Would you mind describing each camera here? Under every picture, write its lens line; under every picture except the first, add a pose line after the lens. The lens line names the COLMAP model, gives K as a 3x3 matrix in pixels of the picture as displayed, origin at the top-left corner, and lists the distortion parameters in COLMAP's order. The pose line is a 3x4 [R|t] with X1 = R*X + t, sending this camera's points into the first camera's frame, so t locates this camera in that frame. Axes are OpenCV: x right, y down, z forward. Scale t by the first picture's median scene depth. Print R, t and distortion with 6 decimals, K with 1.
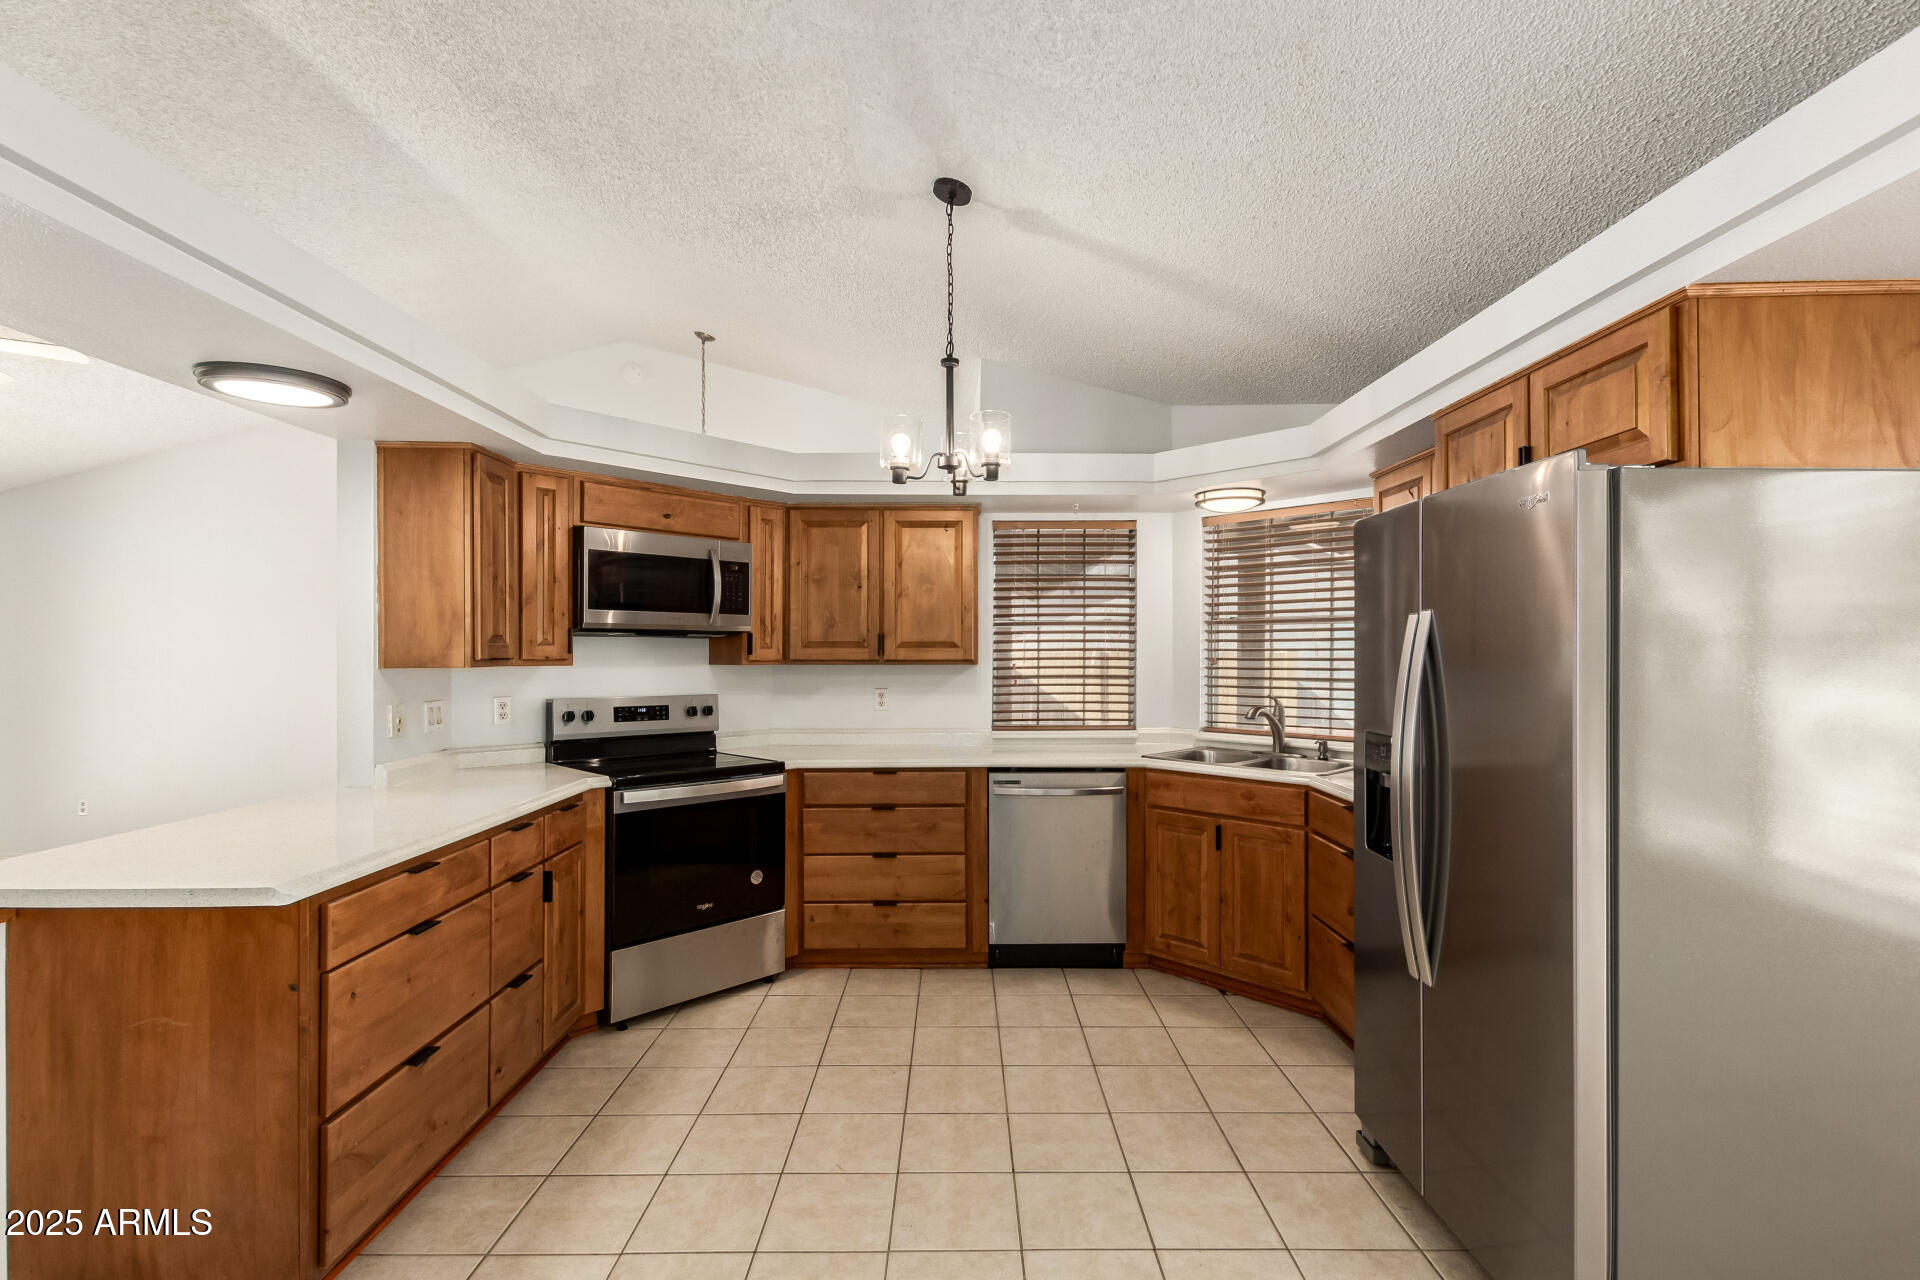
lens RADIAL K [[912.6, 0, 960.1], [0, 912.6, 648.1], [0, 0, 1]] dist [0.002724, -0.001015]
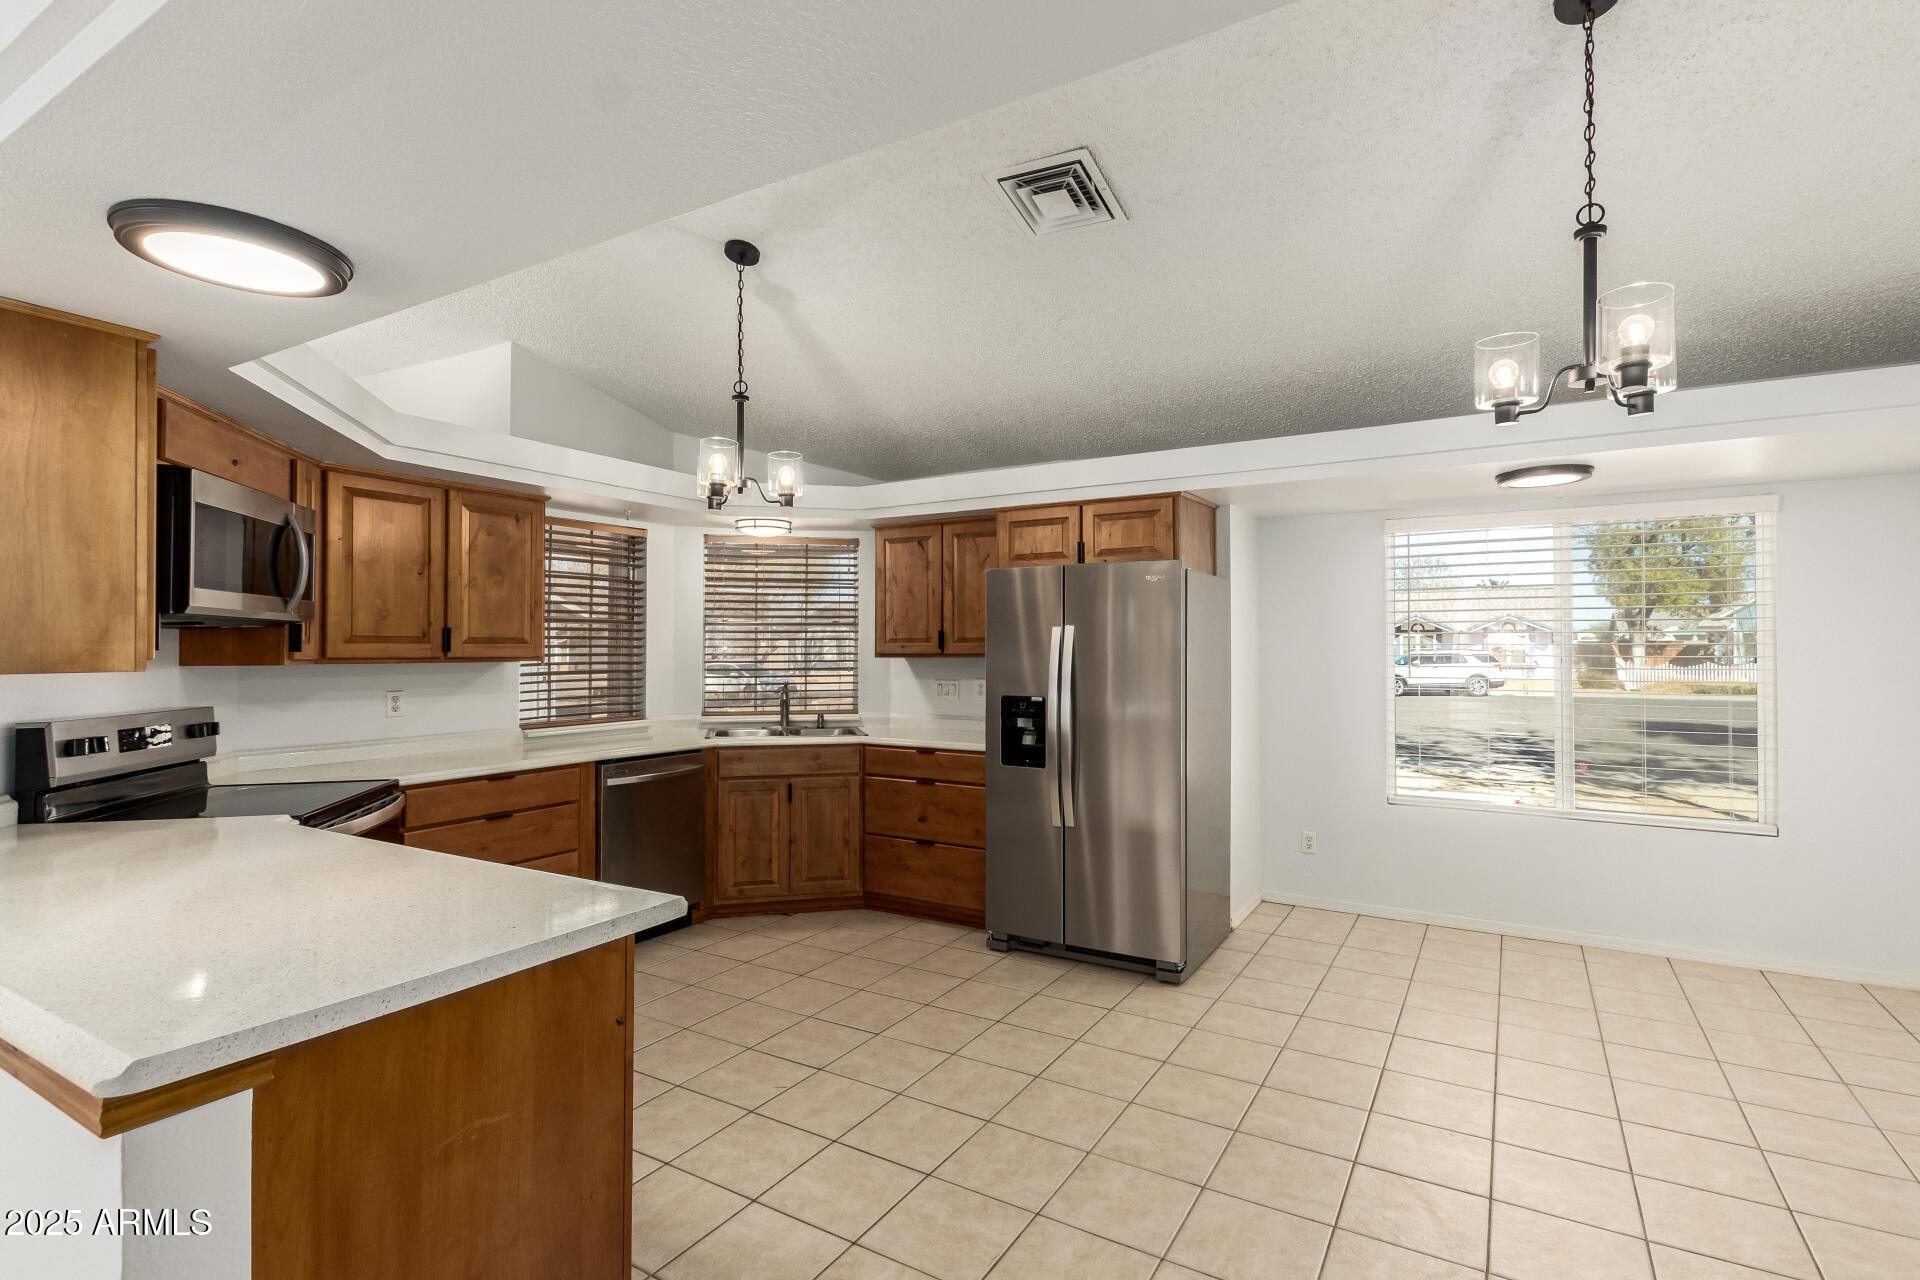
lens RADIAL K [[912.6, 0, 960.2], [0, 912.6, 638.6], [0, 0, 1]] dist [0.002724, -0.001015]
pose [[0.518317, 0.009892, 0.855131, -0.691047], [-0.003589, 0.999949, -0.009392, 0.001570], [-0.855181, 0.001799, 0.518326, 0.130596]]
